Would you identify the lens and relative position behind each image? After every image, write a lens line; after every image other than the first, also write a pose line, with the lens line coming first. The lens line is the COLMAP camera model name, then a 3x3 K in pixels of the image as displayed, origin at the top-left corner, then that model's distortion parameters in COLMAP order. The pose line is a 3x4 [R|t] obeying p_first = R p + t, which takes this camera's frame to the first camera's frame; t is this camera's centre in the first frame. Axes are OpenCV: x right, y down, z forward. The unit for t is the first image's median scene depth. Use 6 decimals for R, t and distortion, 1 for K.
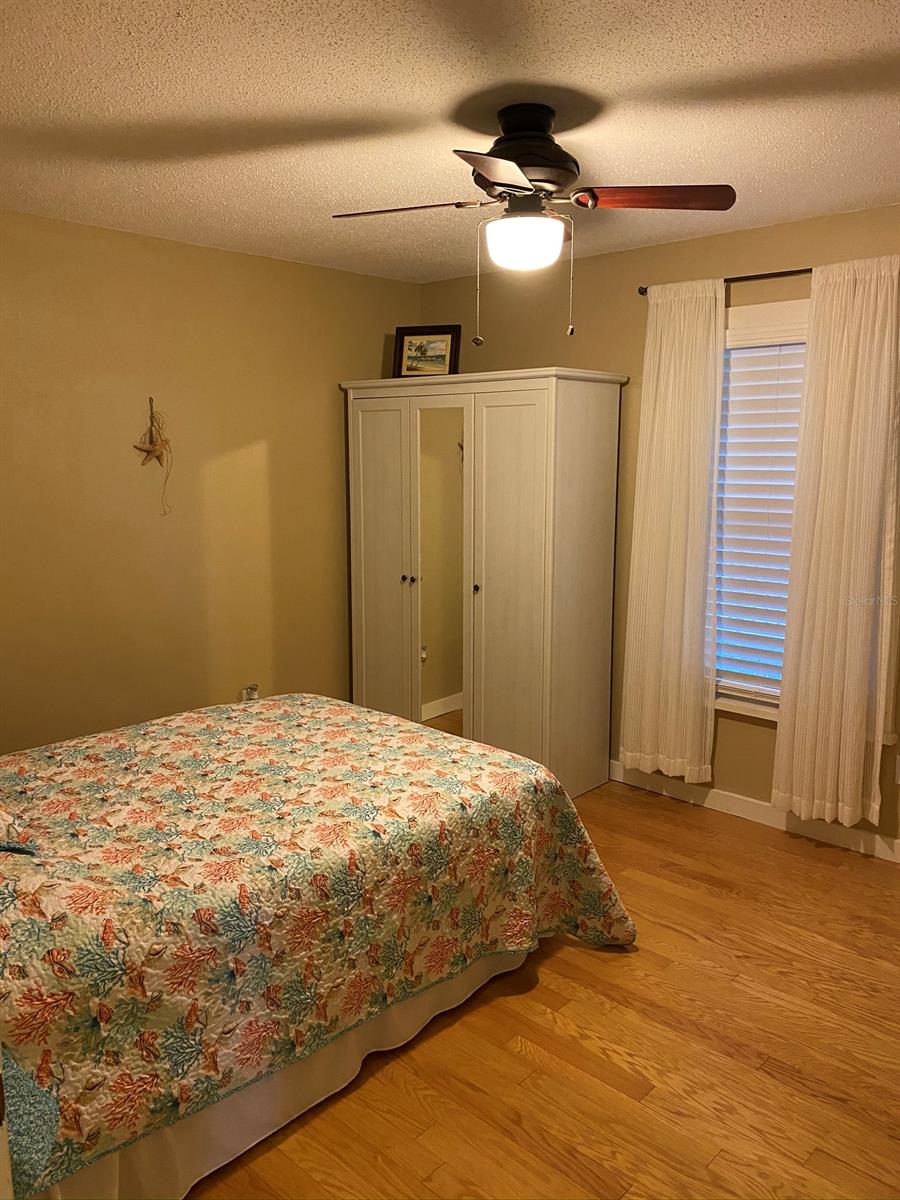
lens RADIAL K [[923.8, 0, 449.9], [0, 923.8, 600.6], [0, 0, 1]] dist [0.052435, -0.075216]
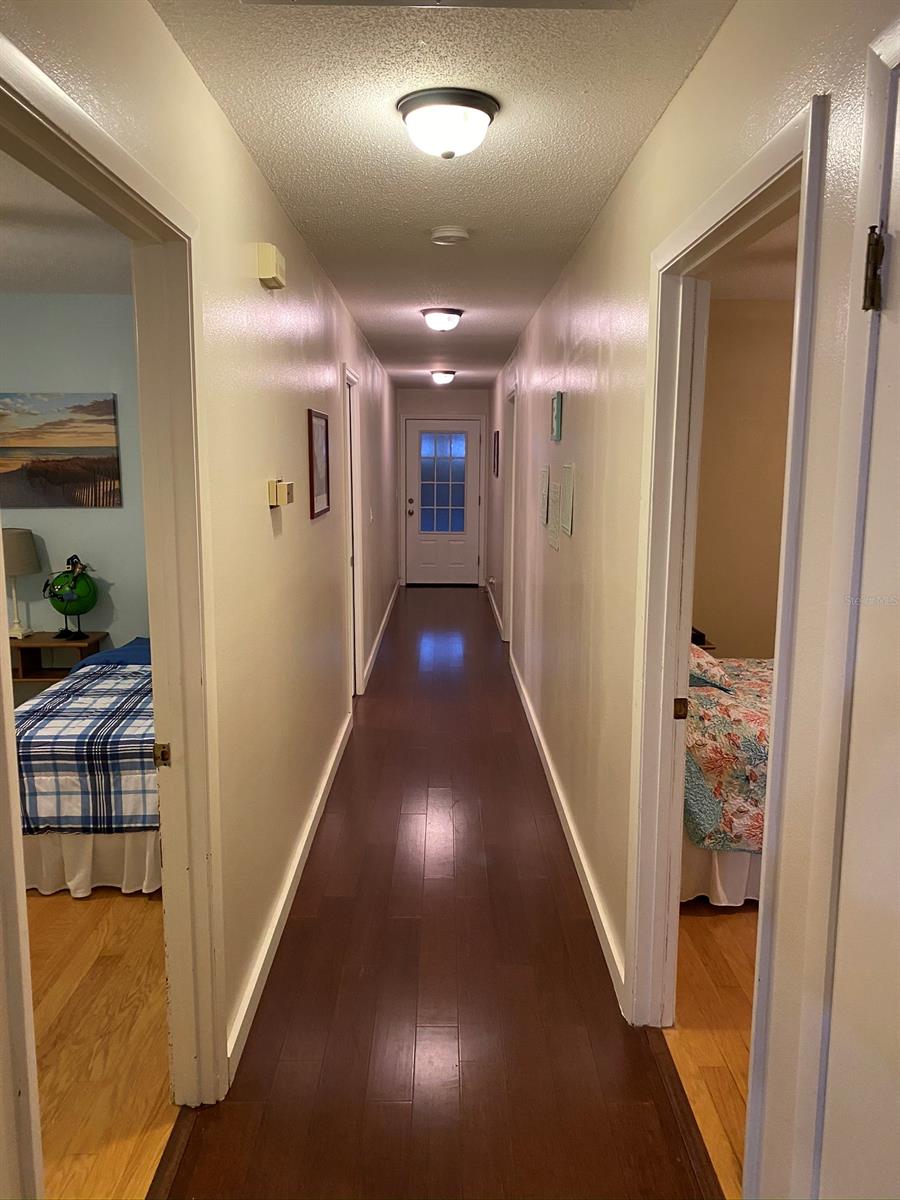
lens RADIAL K [[923.8, 0, 441.7], [0, 923.8, 596.2], [0, 0, 1]] dist [0.052435, -0.075216]
pose [[0.686665, 0.106948, -0.719064, 0.486125], [-0.118730, 0.992337, 0.034212, 0.103521], [0.717213, 0.061882, 0.694101, -0.729900]]
